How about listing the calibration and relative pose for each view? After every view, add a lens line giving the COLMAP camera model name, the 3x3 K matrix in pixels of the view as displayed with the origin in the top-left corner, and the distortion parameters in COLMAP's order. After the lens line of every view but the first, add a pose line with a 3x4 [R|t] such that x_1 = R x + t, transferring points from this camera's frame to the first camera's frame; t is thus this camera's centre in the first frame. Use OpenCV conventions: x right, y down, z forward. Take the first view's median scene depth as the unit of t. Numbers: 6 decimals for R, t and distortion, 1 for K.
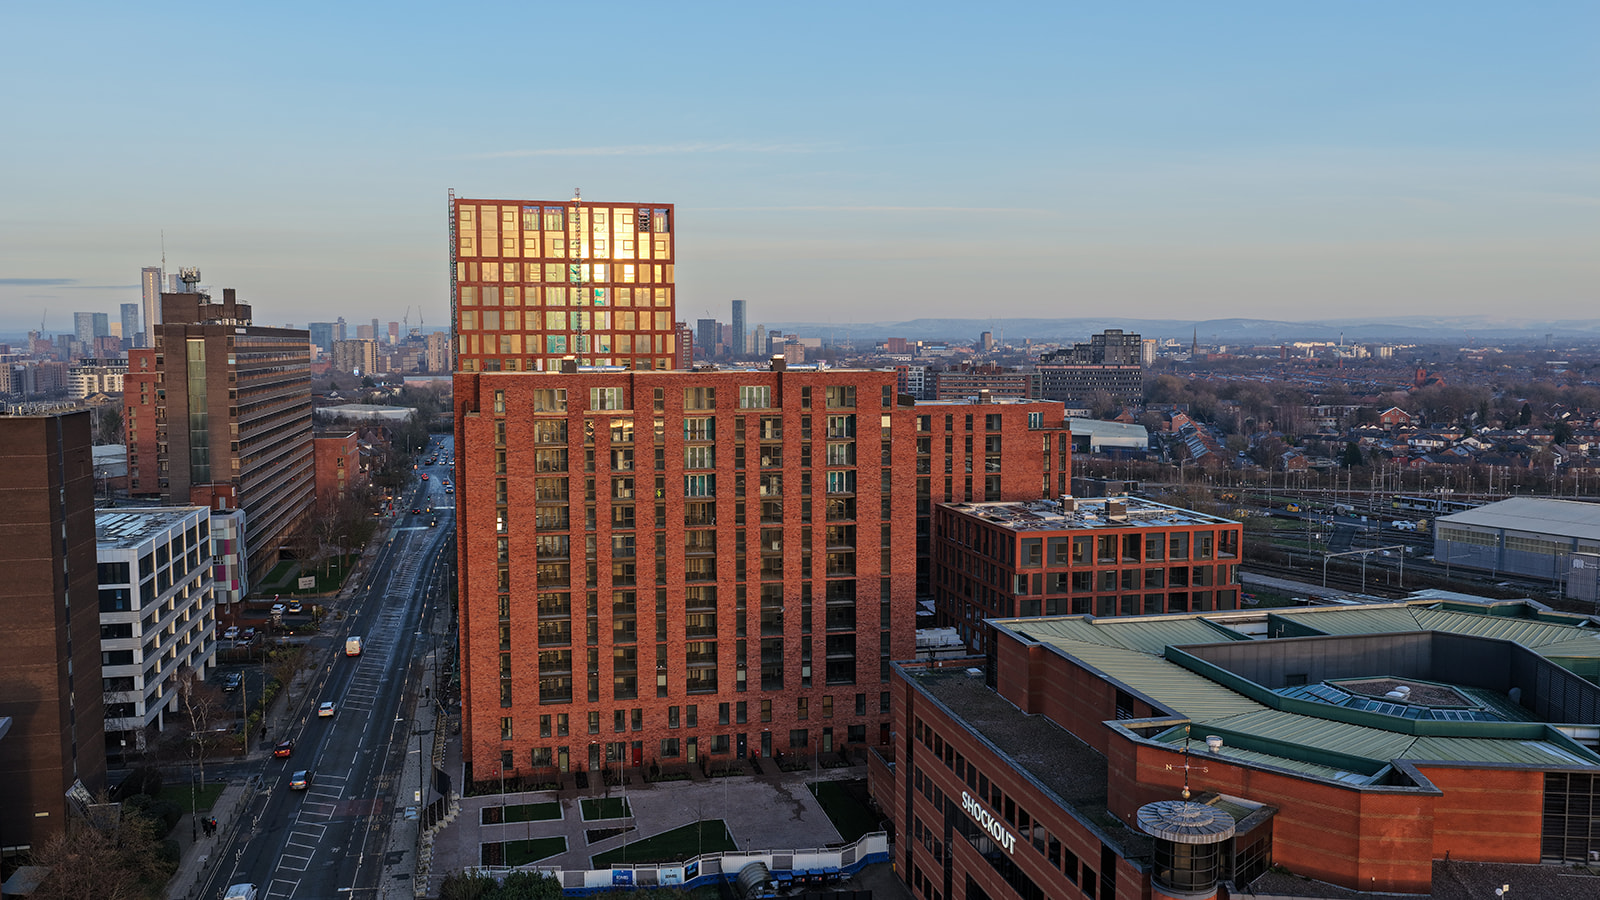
lens RADIAL K [[1326.3, 0, 800.0], [0, 1326.3, 450.0], [0, 0, 1]] dist [-0.005753, 0.015334]
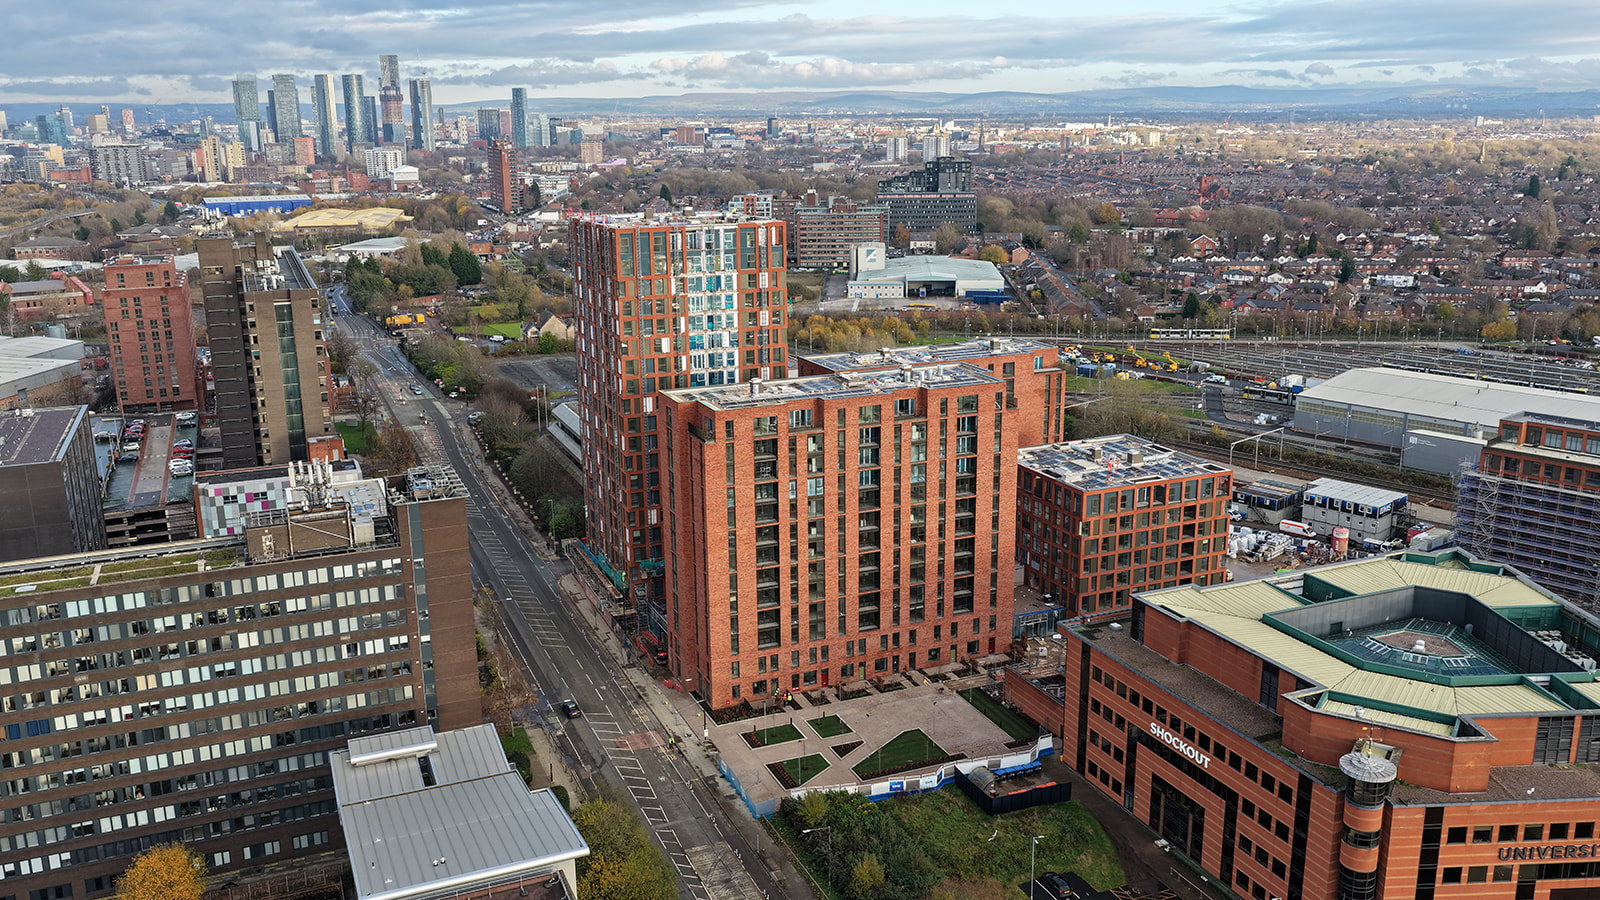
lens RADIAL K [[1326.3, 0, 800.0], [0, 1326.3, 450.0], [0, 0, 1]] dist [-0.005753, 0.015334]
pose [[0.985166, -0.050815, 0.163907, -0.358379], [0.023009, 0.985642, 0.167272, -0.223584], [-0.170054, -0.161019, 0.972191, -0.262296]]
